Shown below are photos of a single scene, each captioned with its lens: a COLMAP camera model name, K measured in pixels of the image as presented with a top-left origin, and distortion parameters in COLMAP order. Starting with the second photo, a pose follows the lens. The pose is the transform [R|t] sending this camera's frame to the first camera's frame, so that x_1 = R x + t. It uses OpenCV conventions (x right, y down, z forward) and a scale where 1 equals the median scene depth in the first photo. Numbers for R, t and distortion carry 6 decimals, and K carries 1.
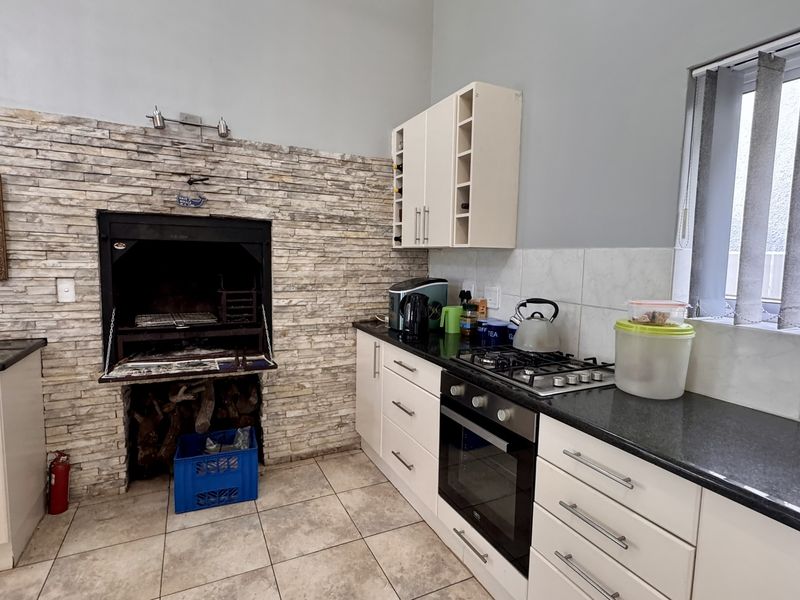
lens RADIAL K [[425.1, 0, 399.2], [0, 425.1, 298.4], [0, 0, 1]] dist [-0.004575, 0.000338]
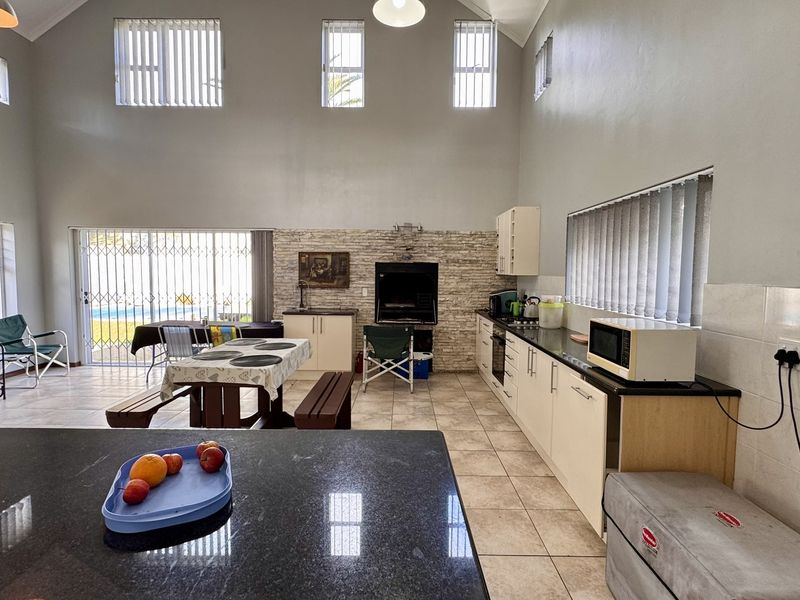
lens RADIAL K [[425.1, 0, 399.0], [0, 425.1, 297.0], [0, 0, 1]] dist [-0.004575, 0.000338]
pose [[0.894978, 0.016312, -0.445812, 0.583039], [-0.034153, 0.998904, -0.032015, 0.086399], [0.444801, 0.043878, 0.894554, -1.241731]]
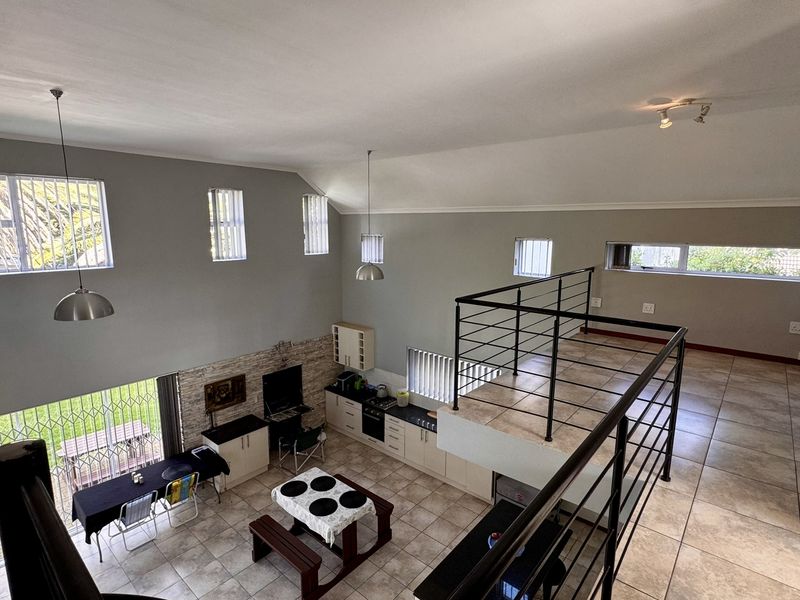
lens RADIAL K [[425.1, 0, 398.8], [0, 425.1, 297.8], [0, 0, 1]] dist [-0.004575, 0.000338]
pose [[0.919123, -0.083466, 0.385028, -0.898761], [0.052607, 0.994550, 0.090017, -1.019544], [-0.390443, -0.062481, 0.918504, -2.426339]]
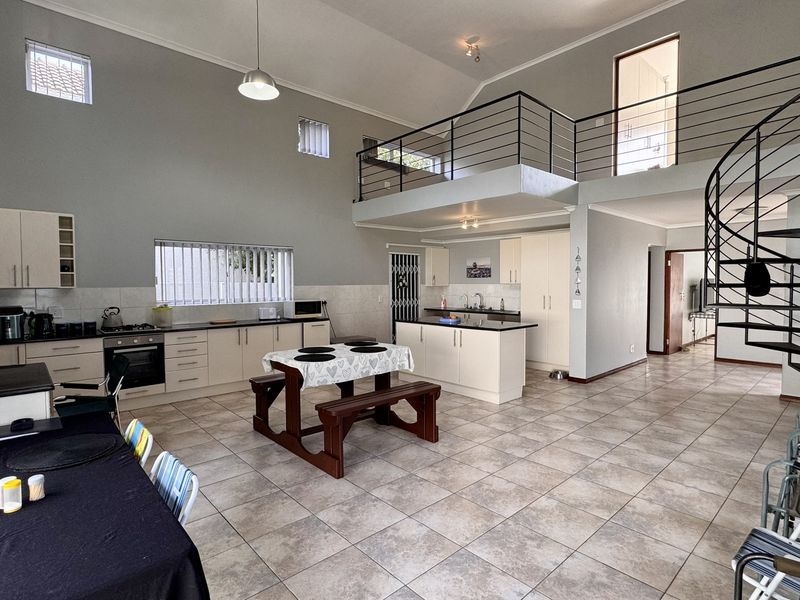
lens RADIAL K [[425.1, 0, 400.8], [0, 425.1, 301.5], [0, 0, 1]] dist [-0.004575, 0.000338]
pose [[-0.279188, -0.063527, 0.958133, -2.137604], [0.088586, 0.991850, 0.091575, -0.093015], [-0.956141, 0.110444, -0.271285, 0.005228]]
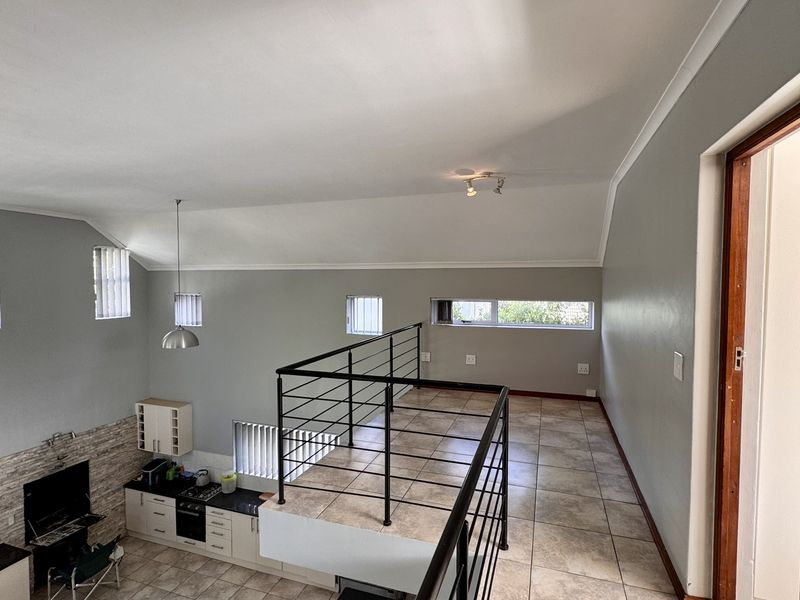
lens RADIAL K [[425.1, 0, 399.6], [0, 425.1, 298.1], [0, 0, 1]] dist [-0.004575, 0.000338]
pose [[0.709378, -0.047831, 0.703203, -0.780137], [0.080465, 0.996668, -0.013379, -1.037928], [-0.700220, 0.066073, 0.710863, -2.329773]]
